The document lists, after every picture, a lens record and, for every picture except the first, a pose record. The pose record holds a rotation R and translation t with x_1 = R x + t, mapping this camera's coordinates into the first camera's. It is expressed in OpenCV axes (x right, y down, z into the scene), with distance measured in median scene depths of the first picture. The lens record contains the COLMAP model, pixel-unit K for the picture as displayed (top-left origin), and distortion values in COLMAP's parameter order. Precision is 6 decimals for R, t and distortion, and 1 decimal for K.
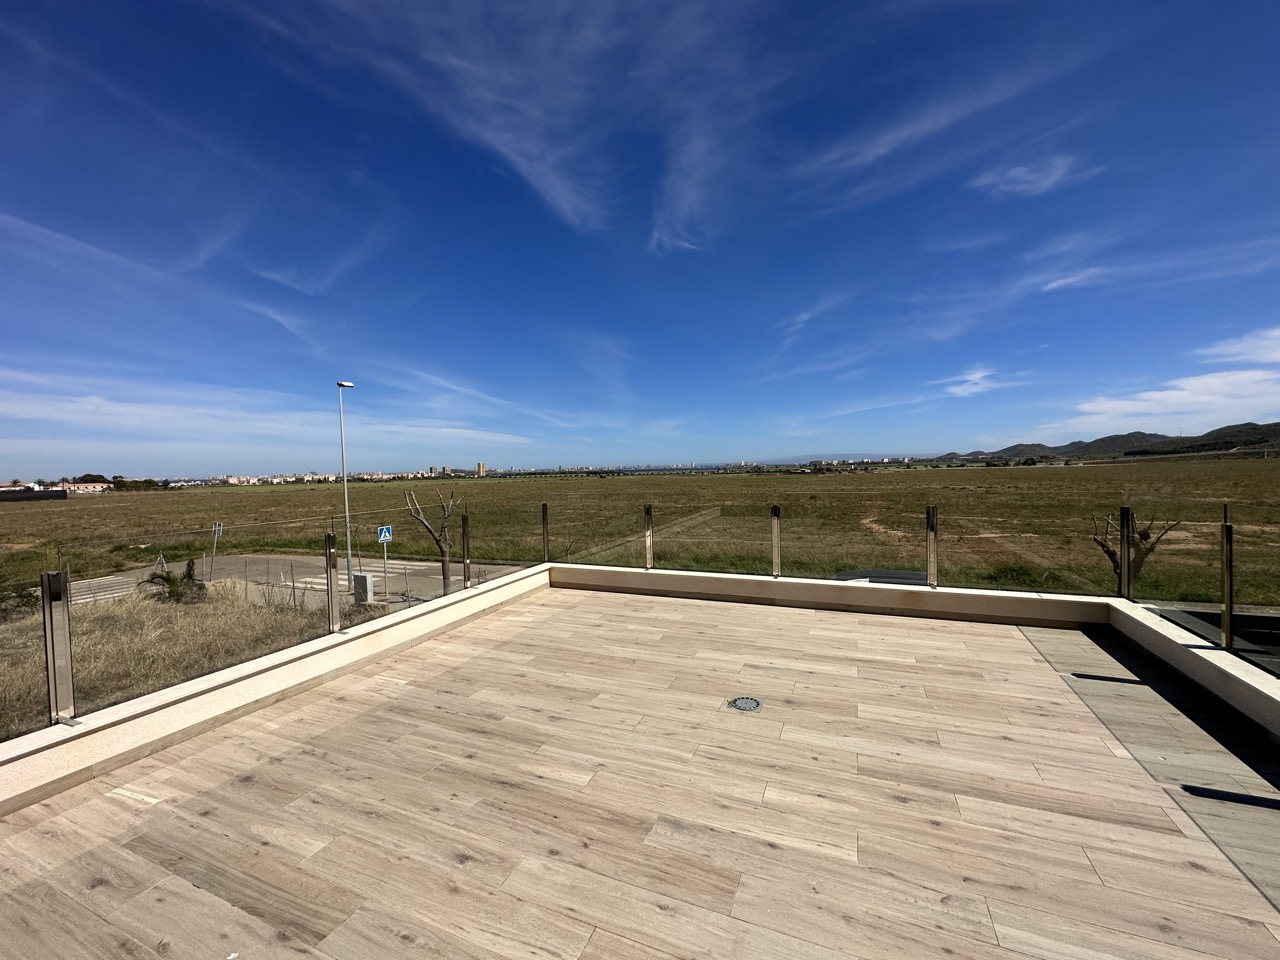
lens RADIAL K [[512.9, 0, 640.0], [0, 512.9, 480.0], [0, 0, 1]] dist [-0.001252, 0.000438]
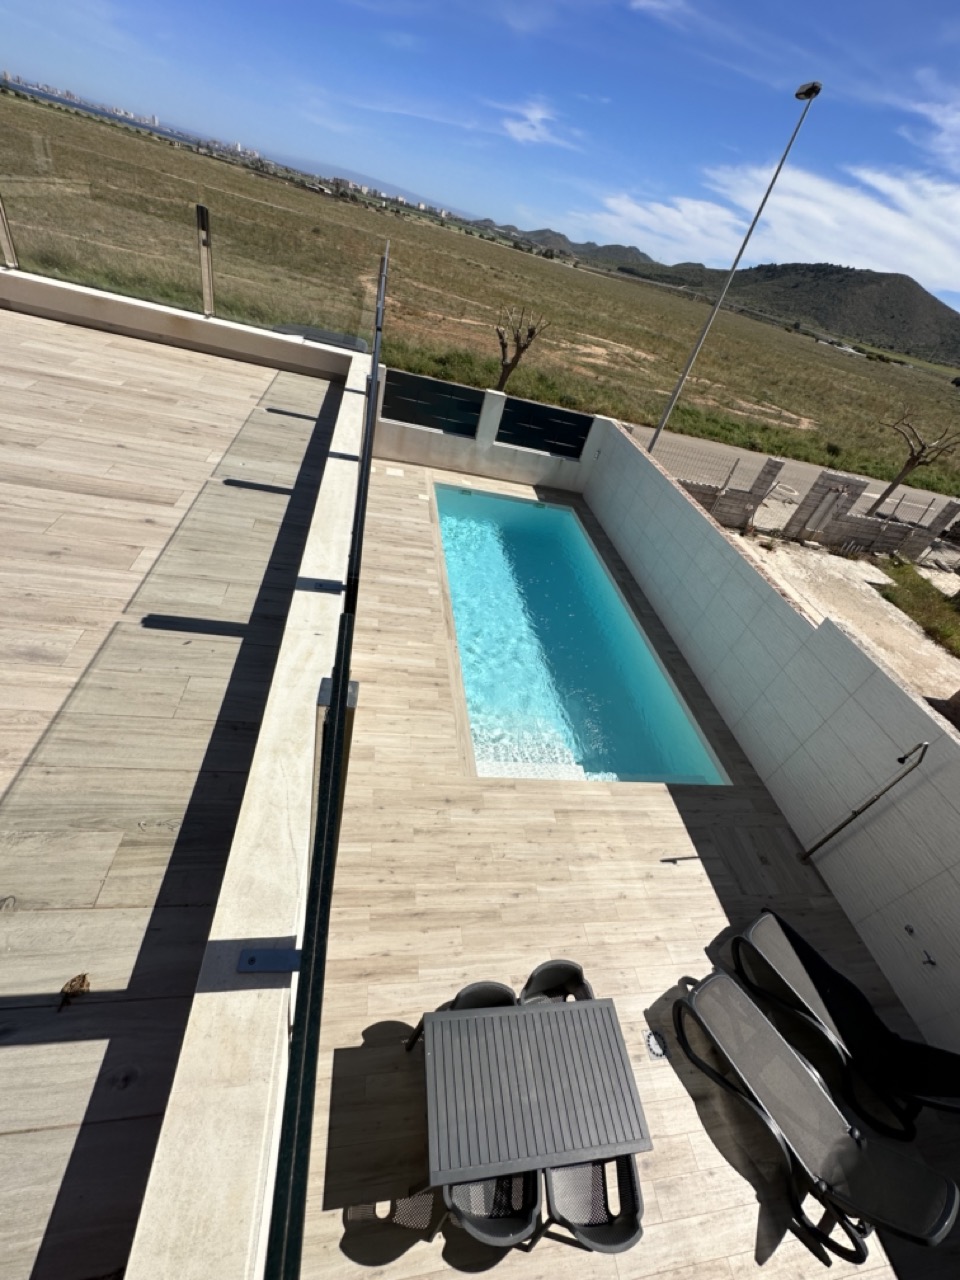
lens RADIAL K [[512.9, 0, 480.0], [0, 512.9, 640.0], [0, 0, 1]] dist [-0.001252, 0.000438]
pose [[0.829239, -0.141492, 0.540687, 0.730779], [-0.247060, 0.774968, 0.581710, 0.004417], [-0.501322, -0.615959, 0.607676, -0.302389]]
